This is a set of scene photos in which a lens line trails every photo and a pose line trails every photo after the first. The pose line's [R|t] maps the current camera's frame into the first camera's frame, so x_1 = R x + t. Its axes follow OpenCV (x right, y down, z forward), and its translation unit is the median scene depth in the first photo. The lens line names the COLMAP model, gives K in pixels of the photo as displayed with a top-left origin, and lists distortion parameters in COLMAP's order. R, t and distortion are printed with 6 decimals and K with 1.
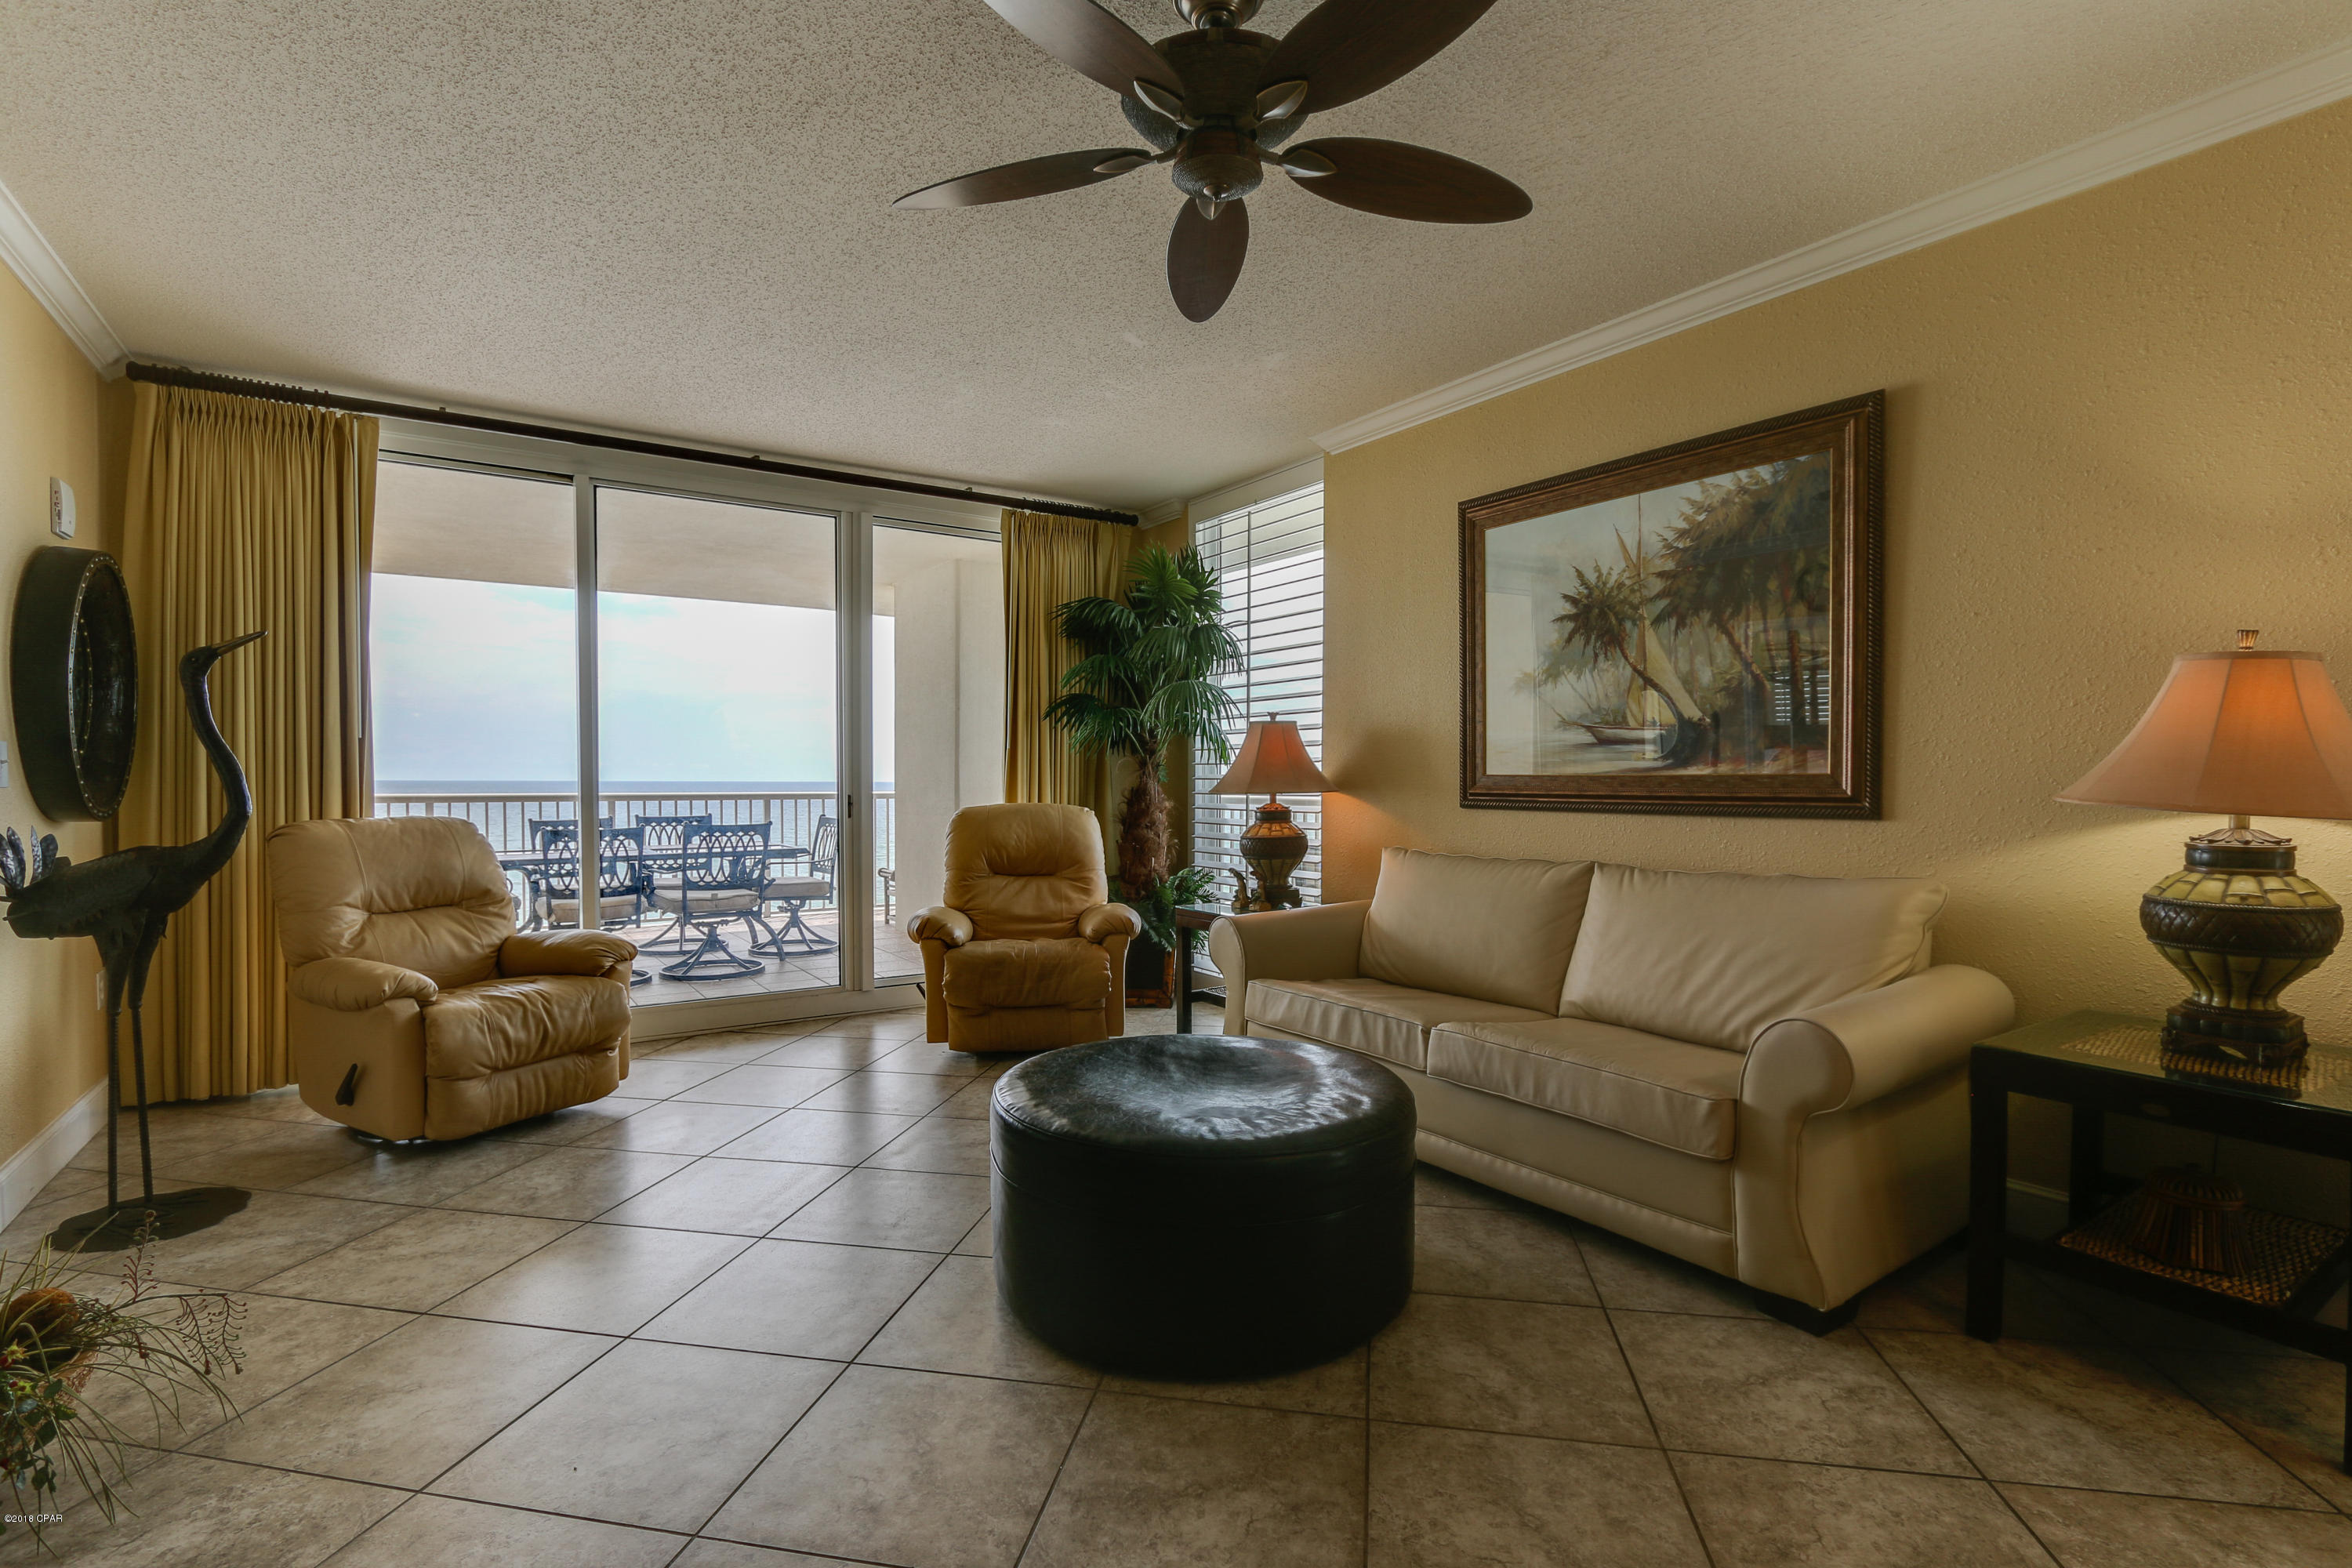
lens RADIAL K [[1080.1, 0, 1173.9], [0, 1080.1, 805.4], [0, 0, 1]] dist [-0.016197, 0.000732]
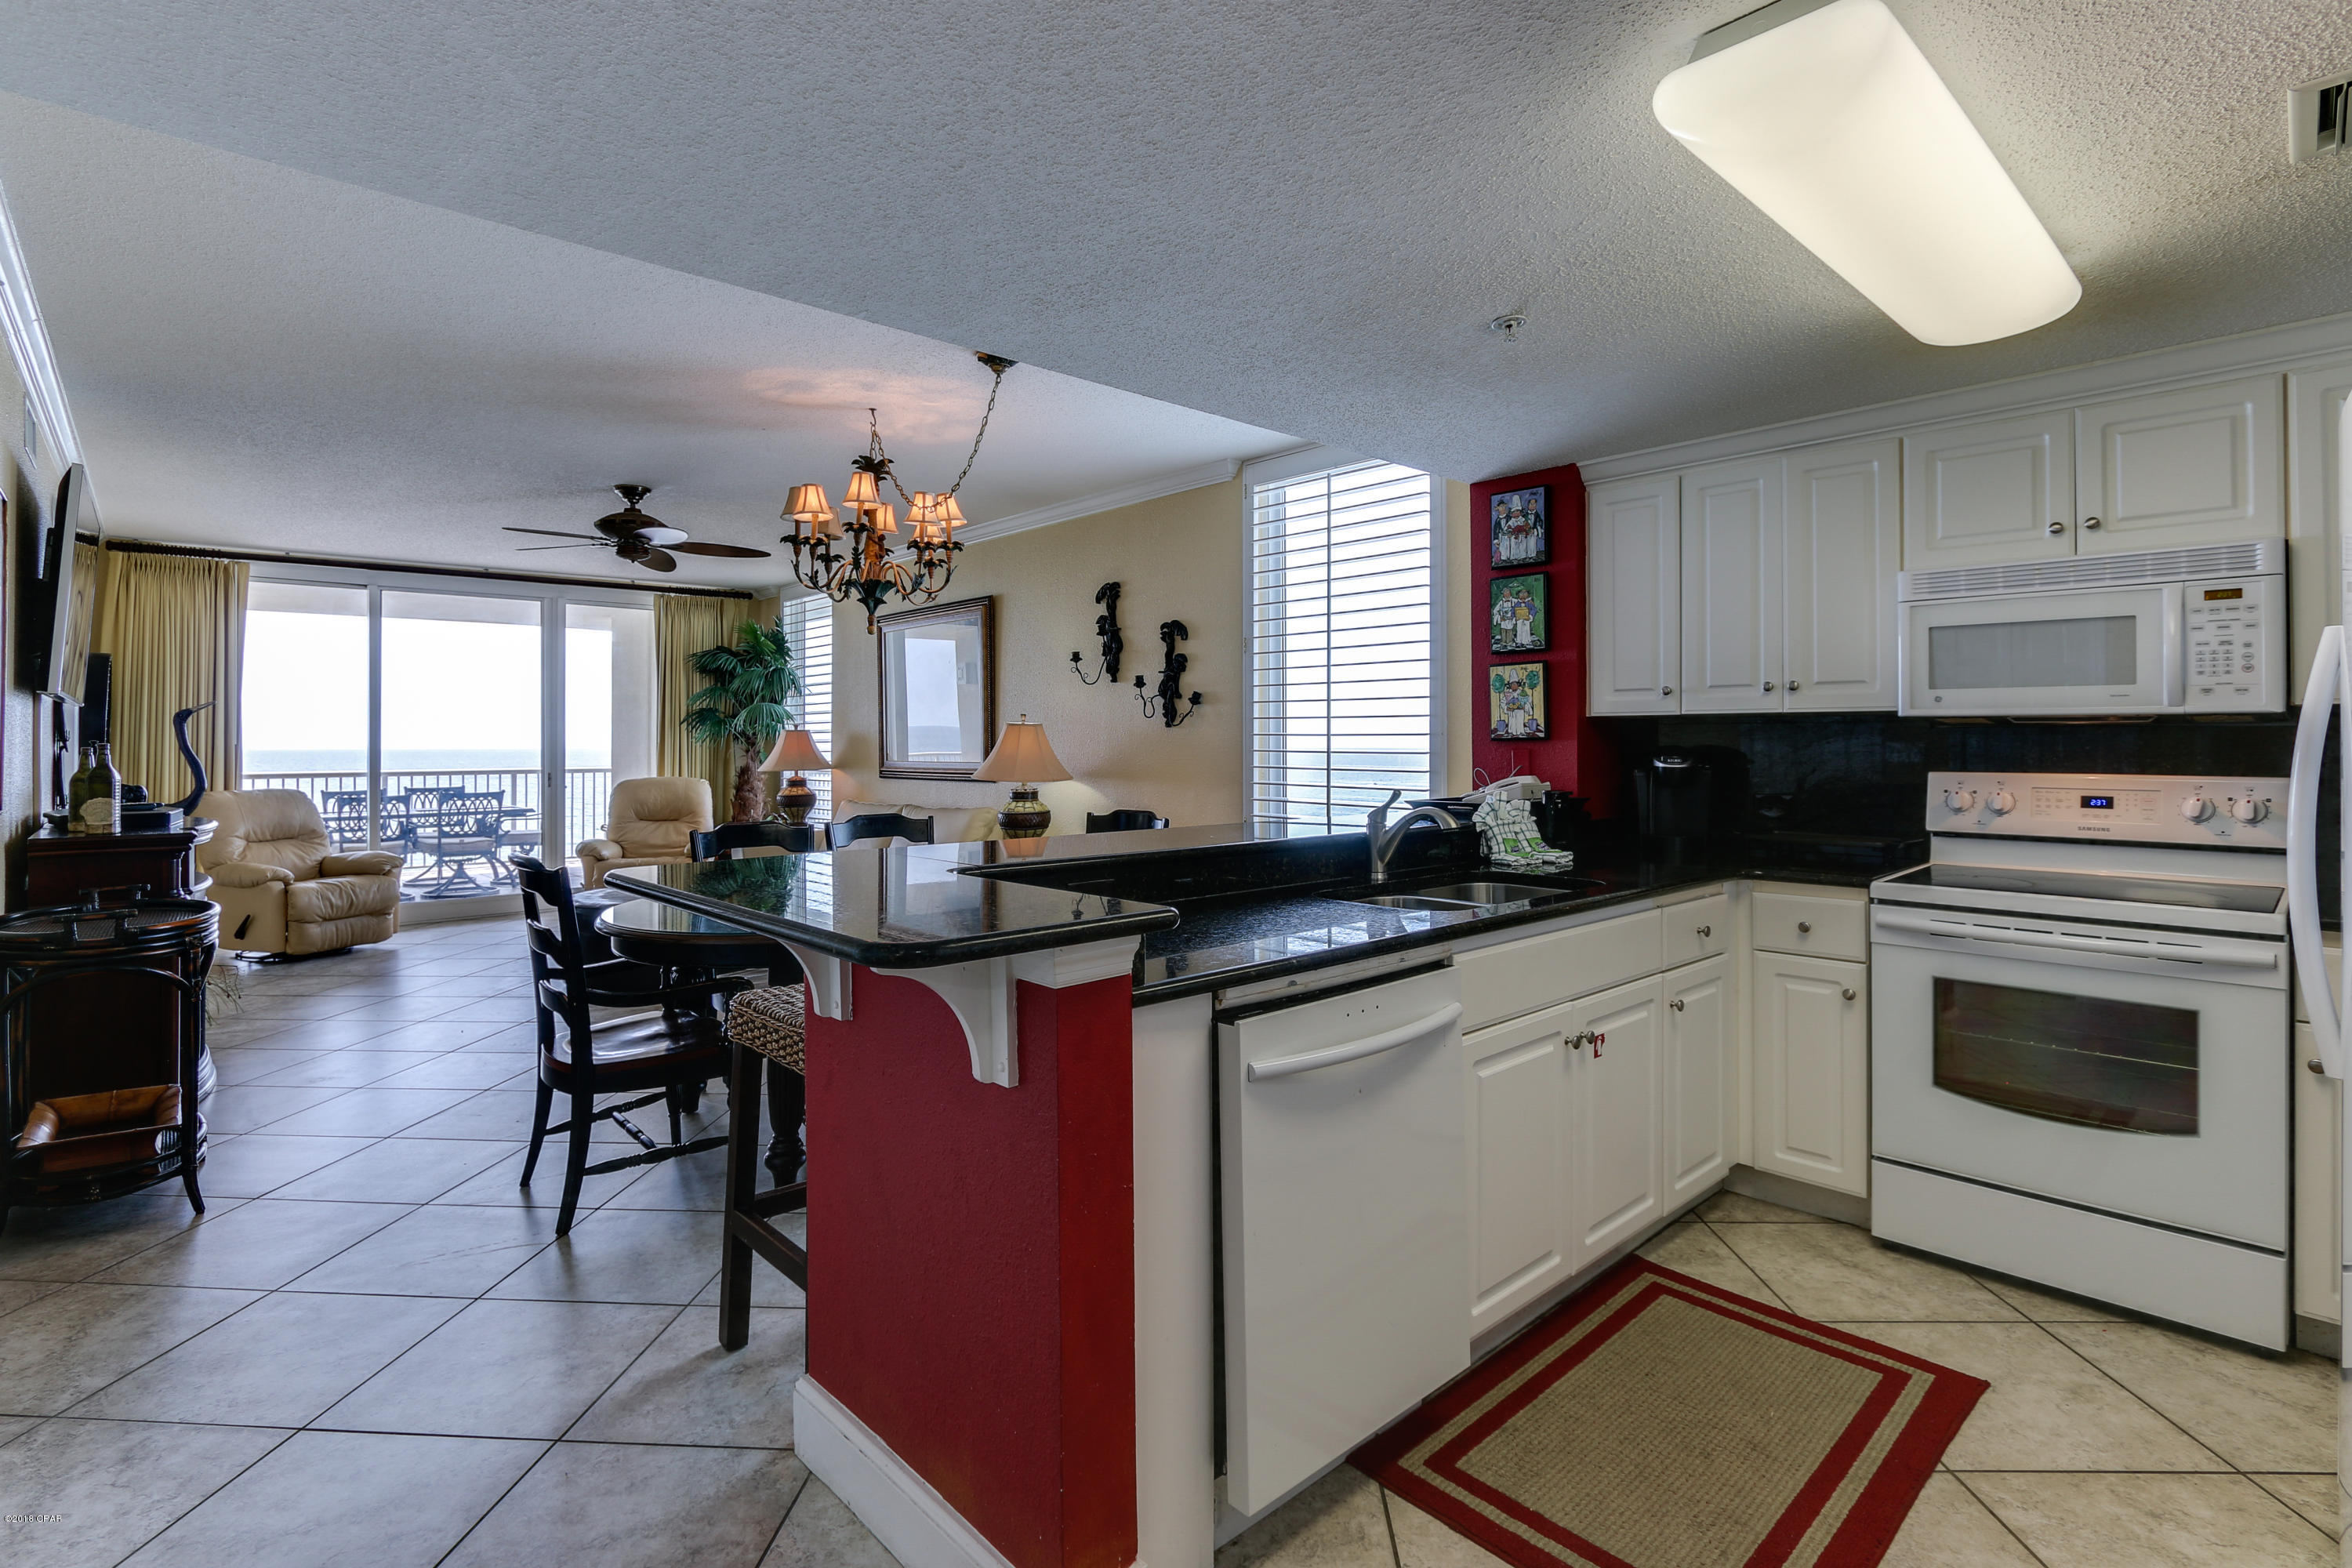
lens RADIAL K [[1112.1, 0, 1176.7], [0, 1112.1, 729.5], [0, 0, 1]] dist [-0.018355, 0.000487]
pose [[0.989133, -0.004864, 0.146942, 0.458740], [0.010258, 0.999300, -0.035974, -0.006424], [-0.146664, 0.037090, 0.988491, -0.920028]]
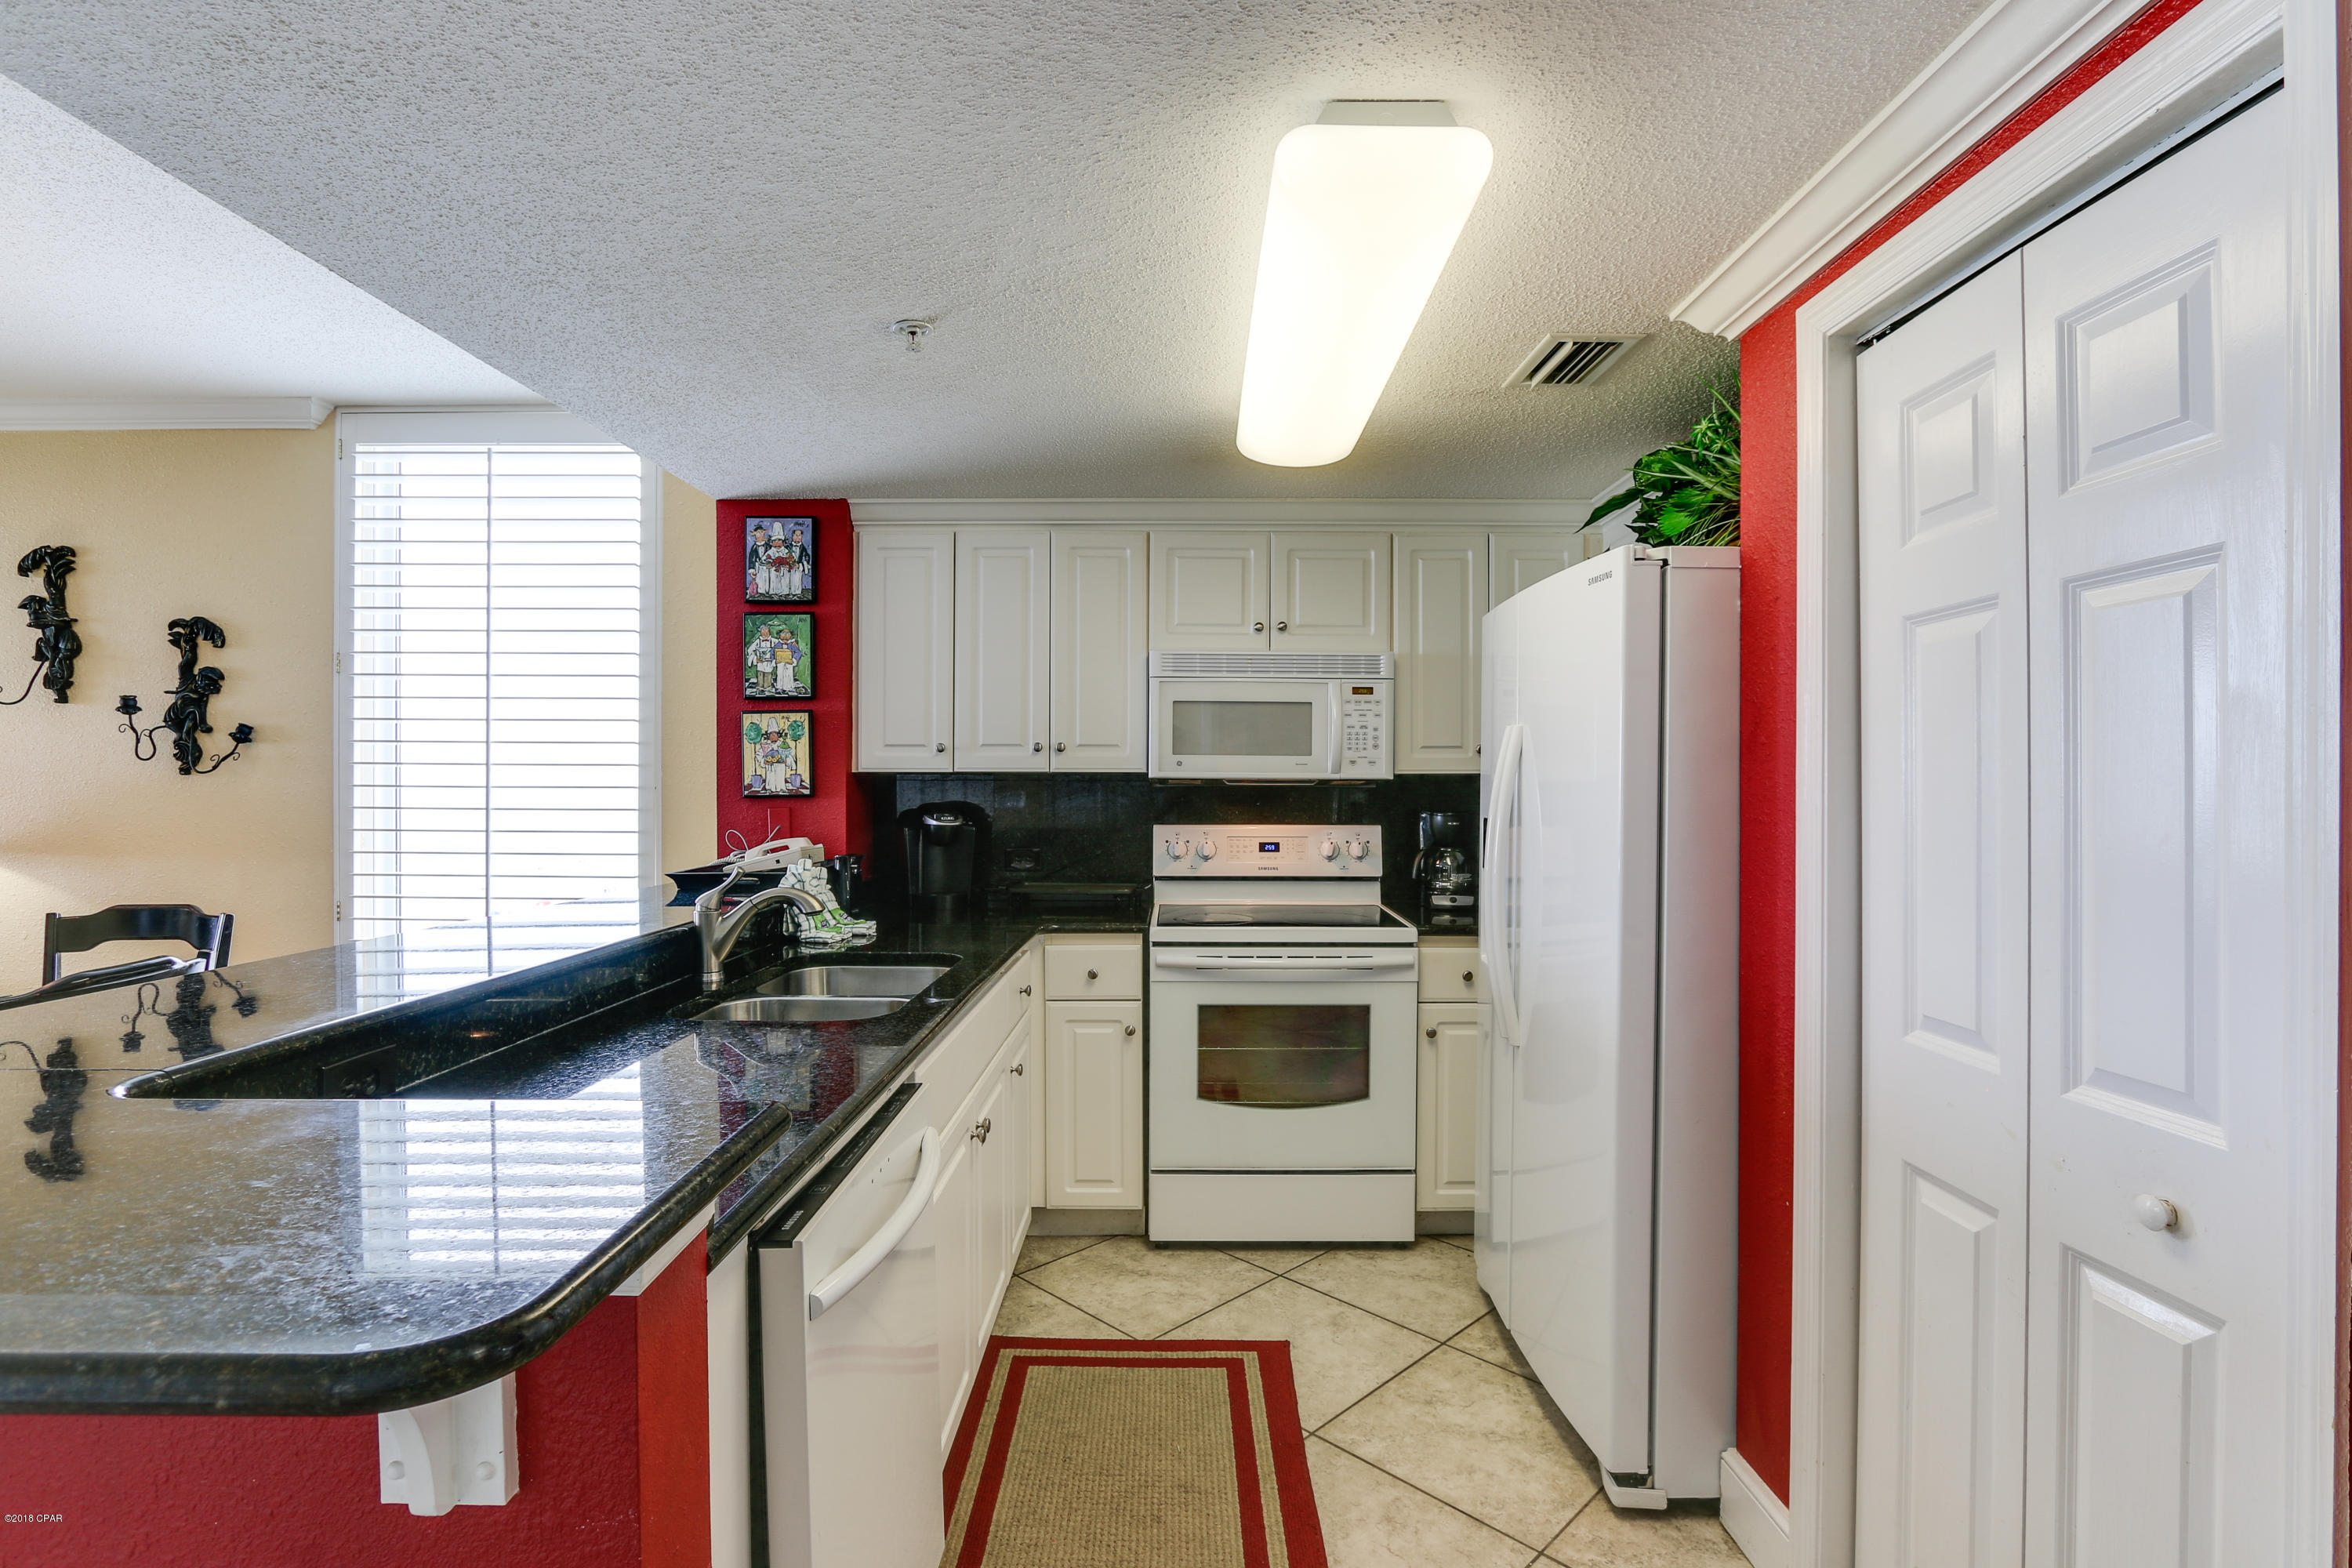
lens RADIAL K [[1099.8, 0, 1185.3], [0, 1099.8, 788.0], [0, 0, 1]] dist [-0.018784, 0.000578]
pose [[0.557180, -0.008364, 0.830350, 0.372597], [0.023250, 0.999714, -0.005532, -0.022526], [-0.830066, 0.022388, 0.557215, -0.762869]]
